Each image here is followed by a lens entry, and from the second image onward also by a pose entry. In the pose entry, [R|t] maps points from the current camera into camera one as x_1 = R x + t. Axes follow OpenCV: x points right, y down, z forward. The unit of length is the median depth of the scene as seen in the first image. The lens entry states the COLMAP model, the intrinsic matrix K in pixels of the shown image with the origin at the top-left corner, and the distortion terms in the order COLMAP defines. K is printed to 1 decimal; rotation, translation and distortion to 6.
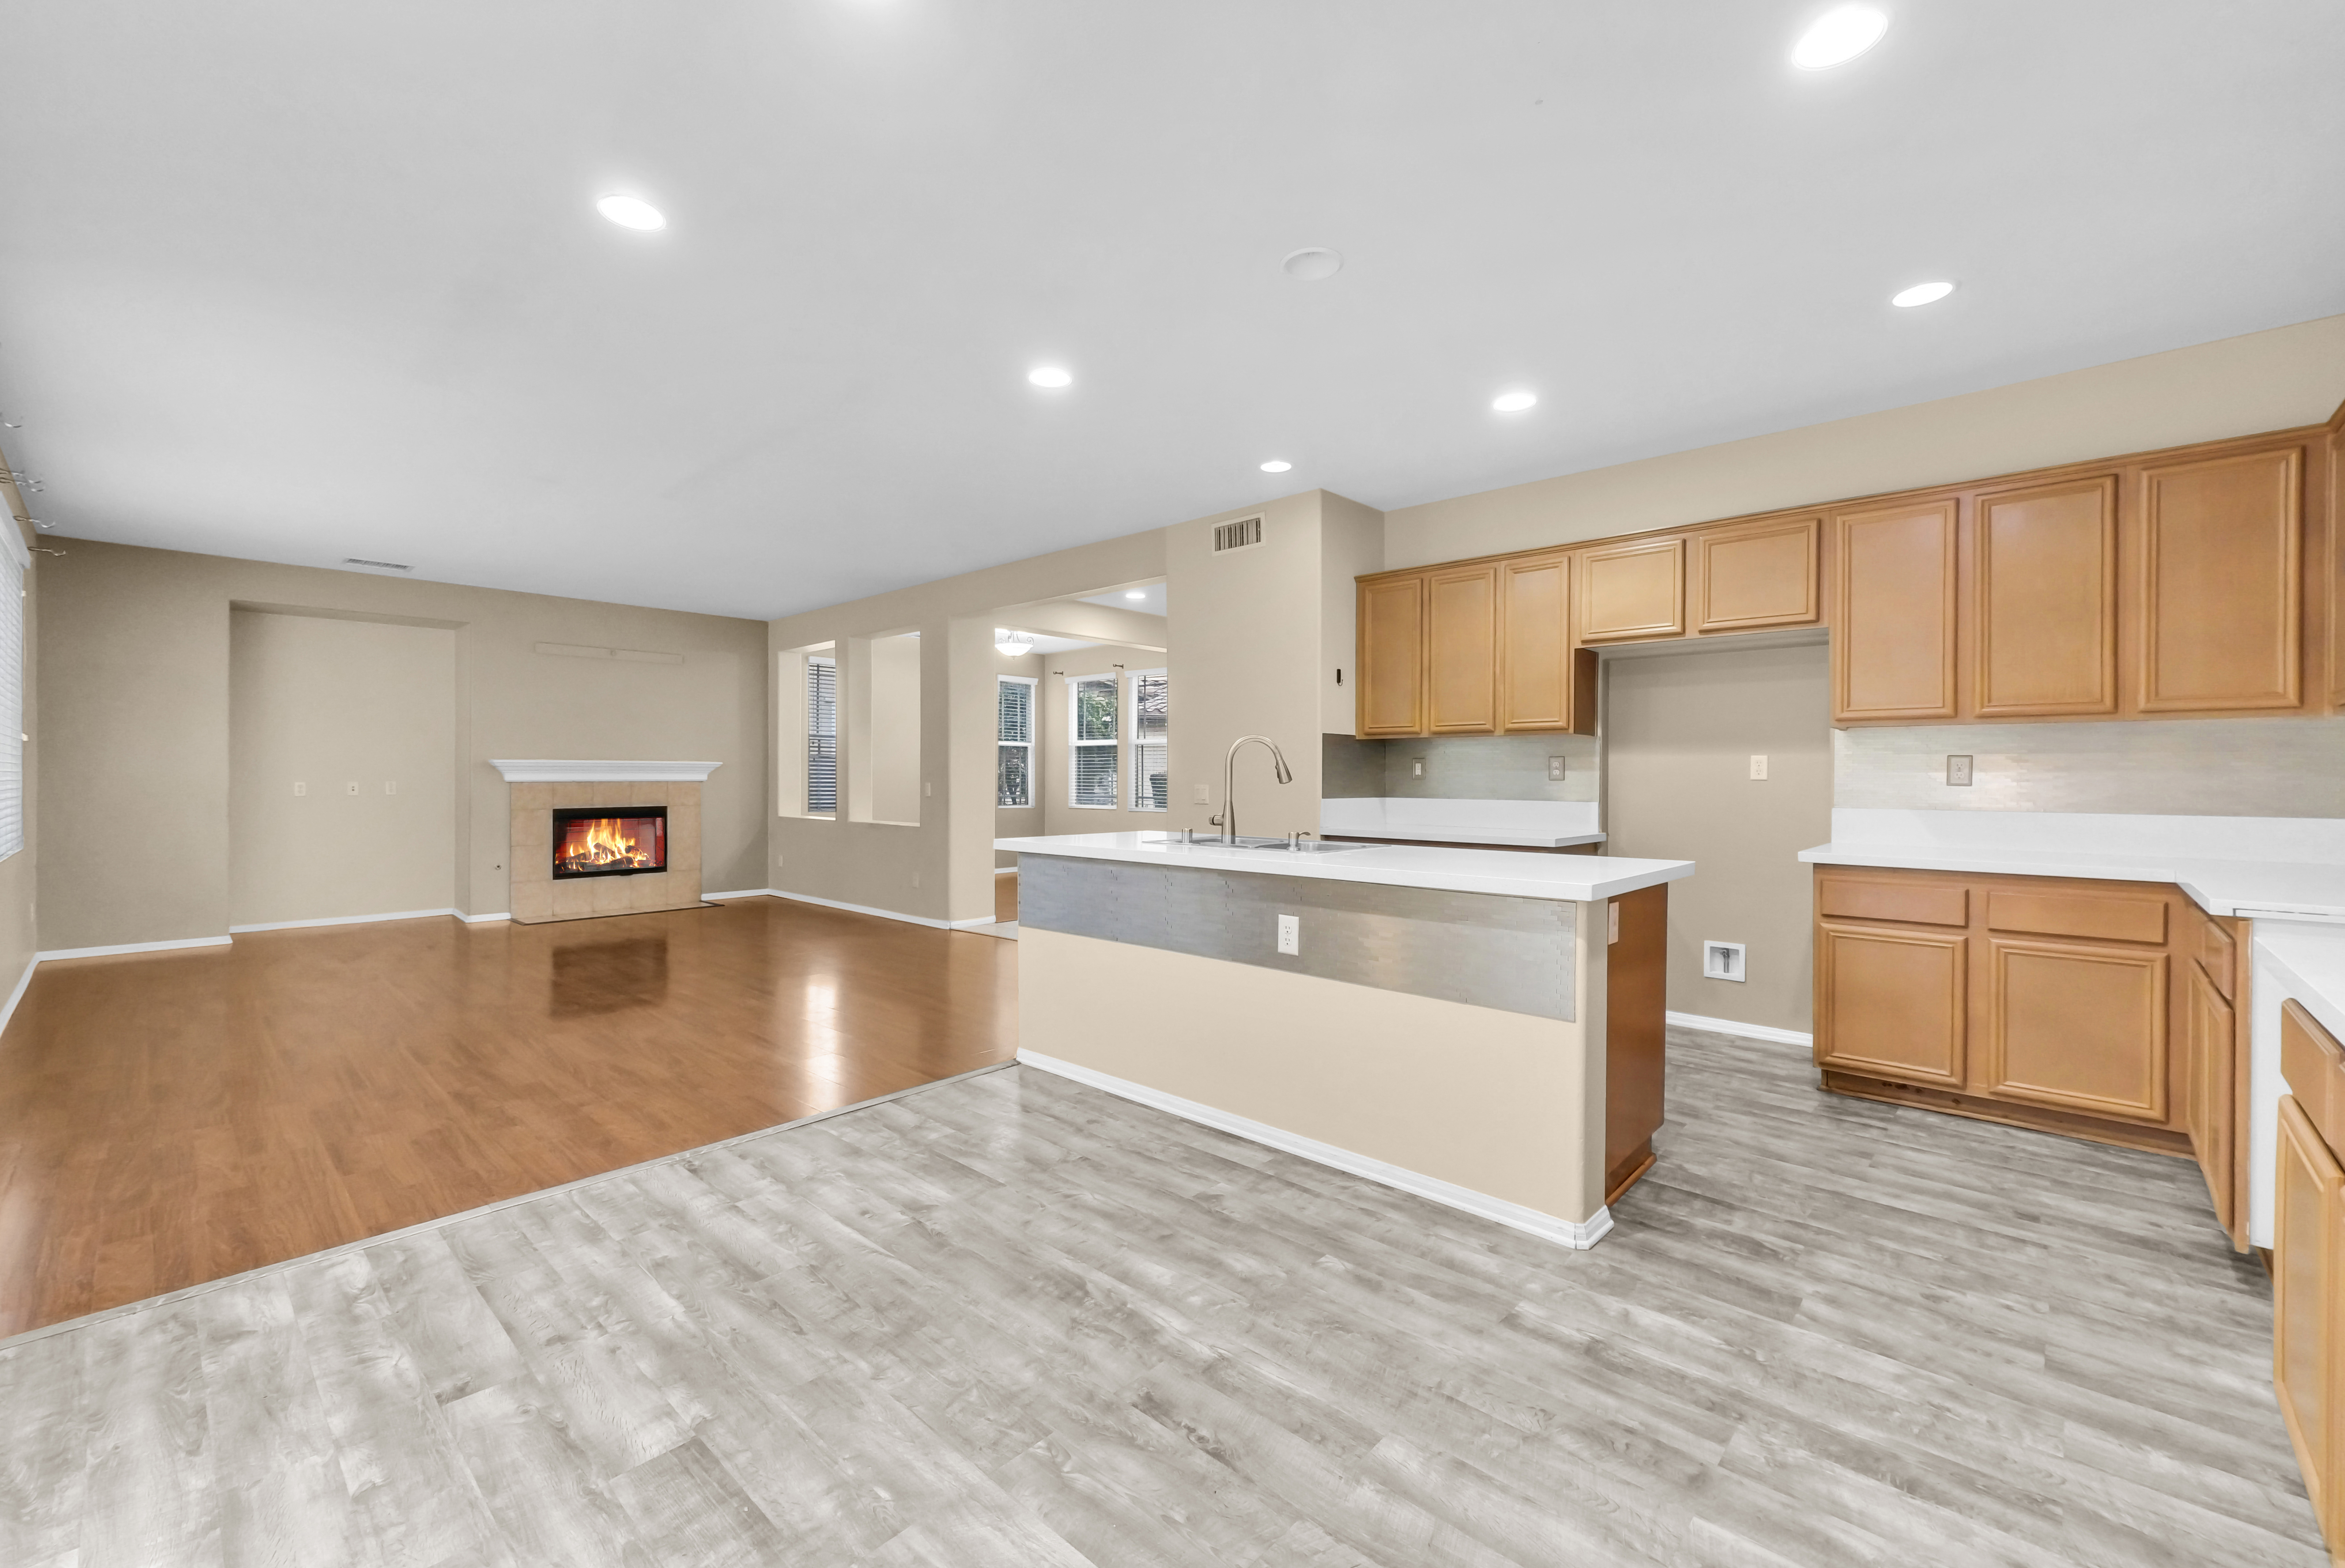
lens RADIAL K [[973.5, 0, 1174.5], [0, 973.5, 773.7], [0, 0, 1]] dist [0.001155, -0.000086]
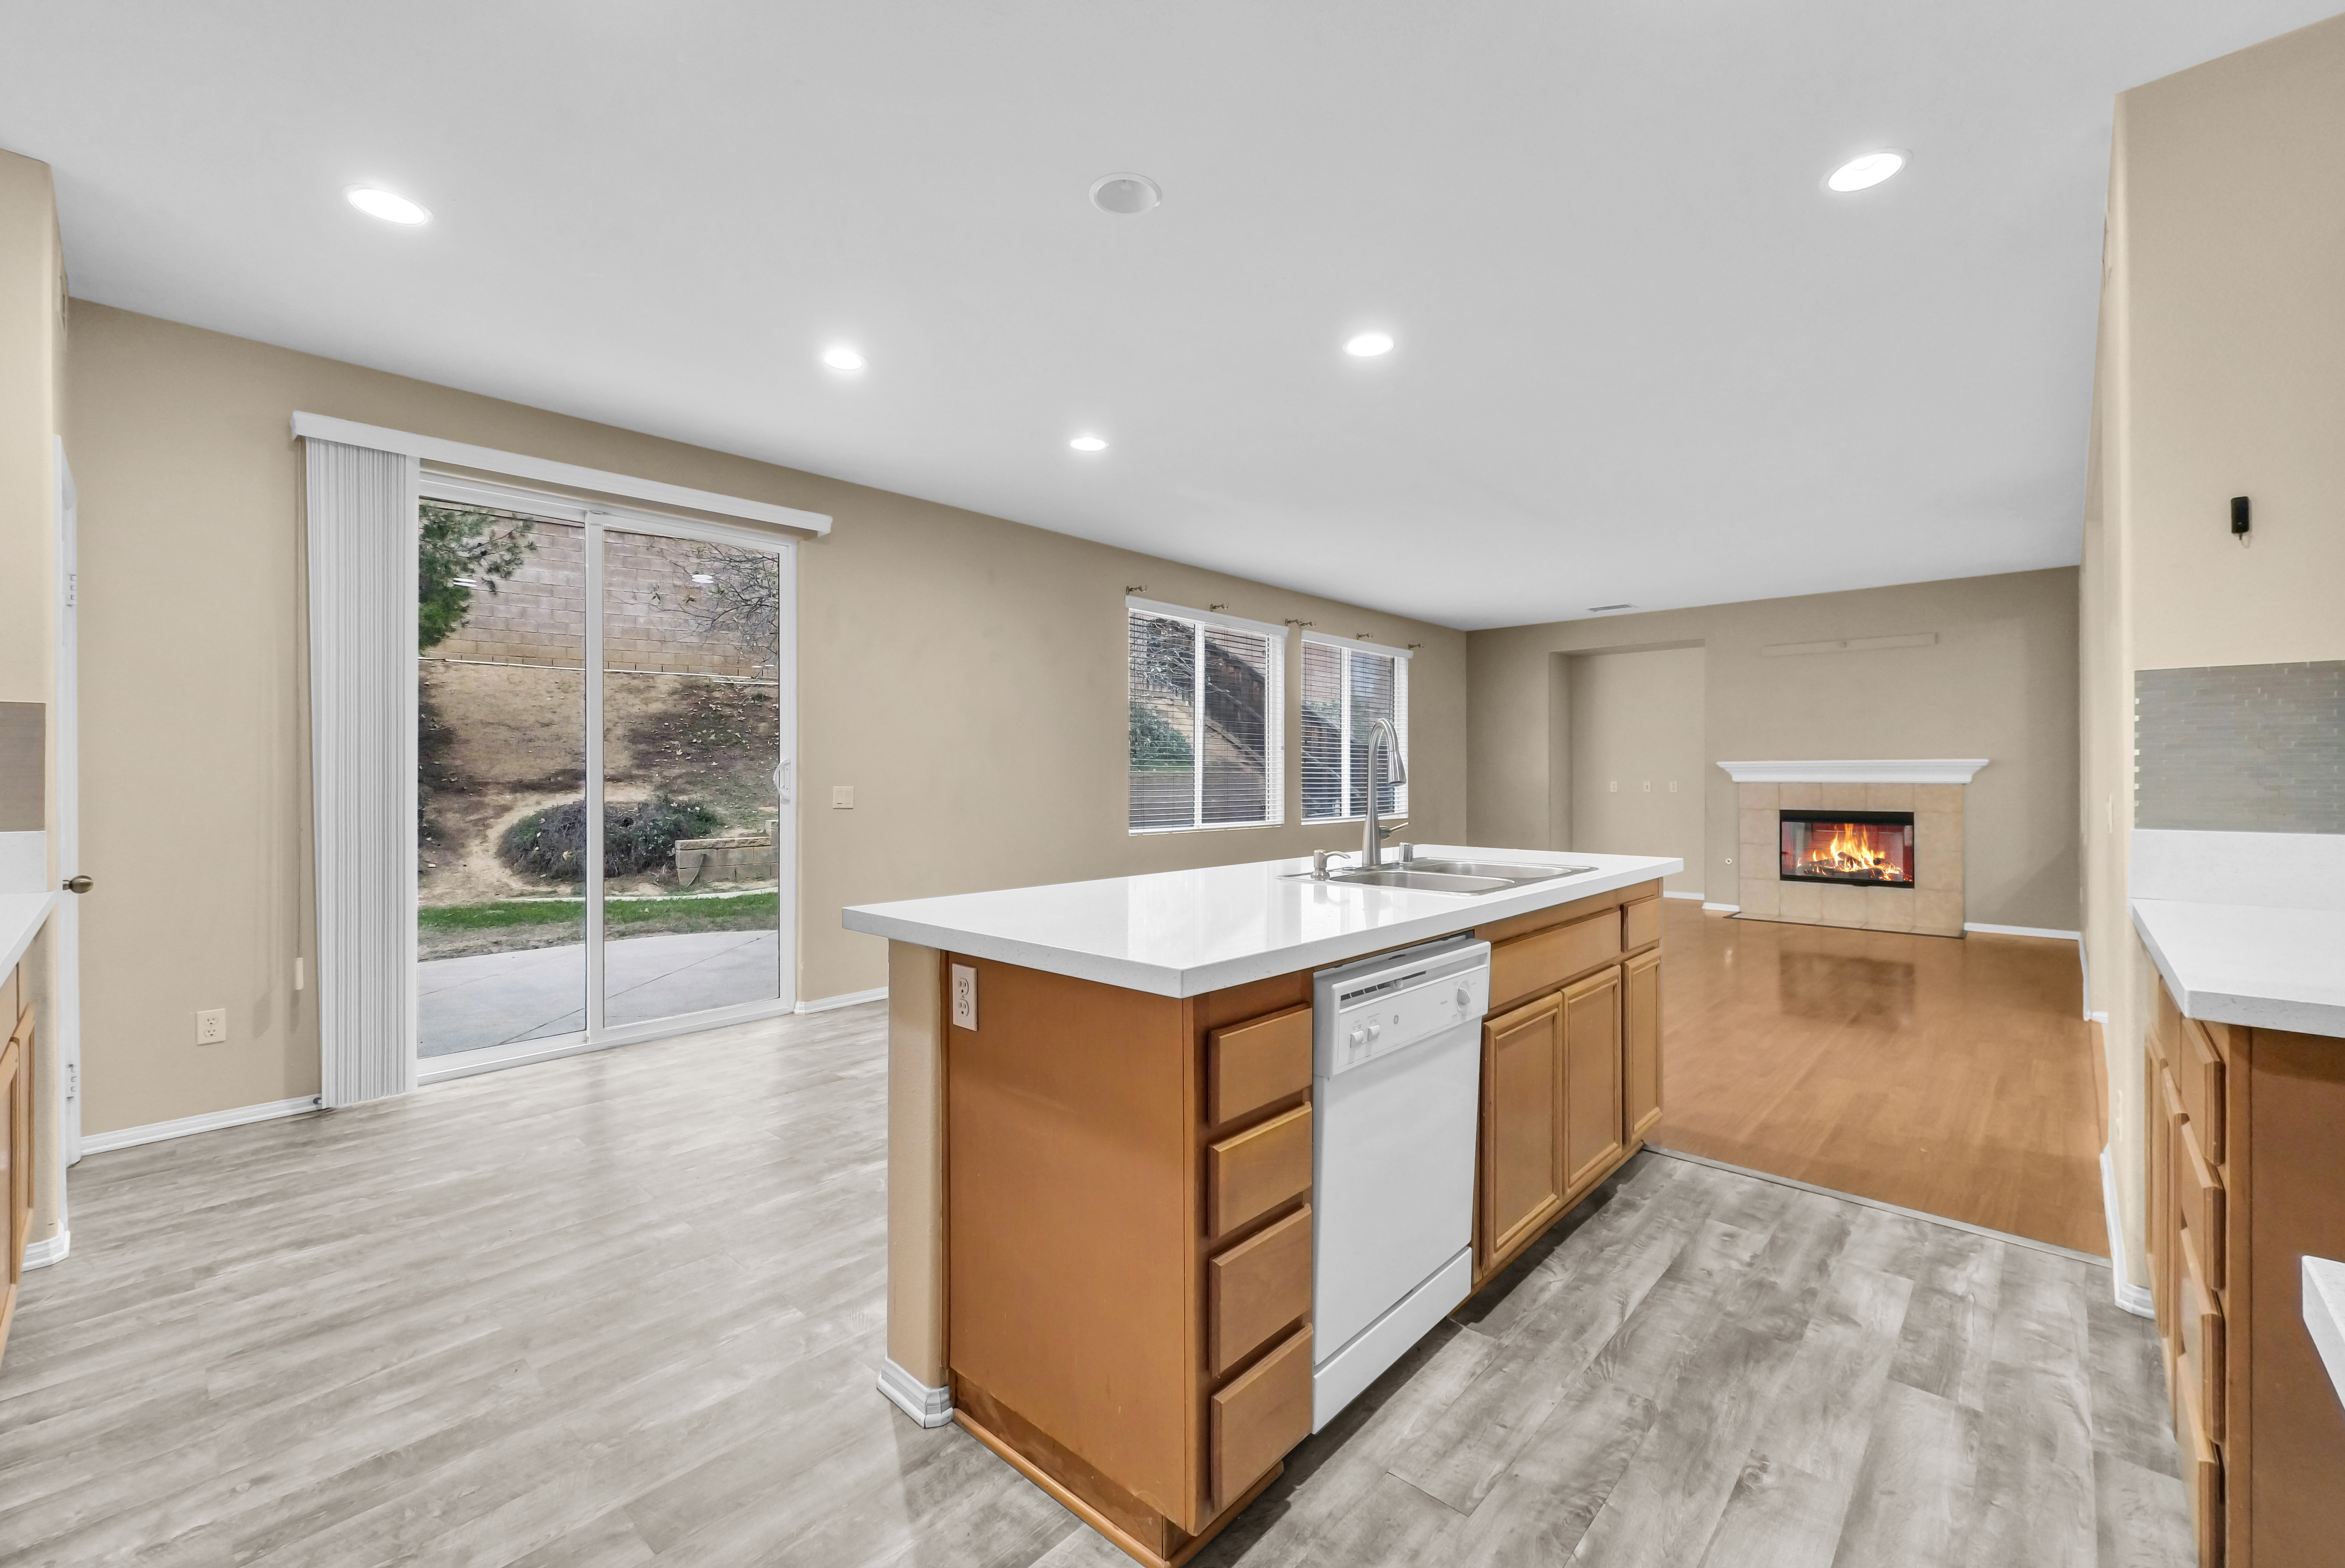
lens RADIAL K [[973.5, 0, 1174.5], [0, 973.5, 773.7], [0, 0, 1]] dist [0.001155, -0.000086]
pose [[-0.009776, -0.005009, -0.999940, 0.407836], [0.002803, 0.999983, -0.005037, 0.002269], [0.999948, -0.002852, -0.009762, 0.423803]]
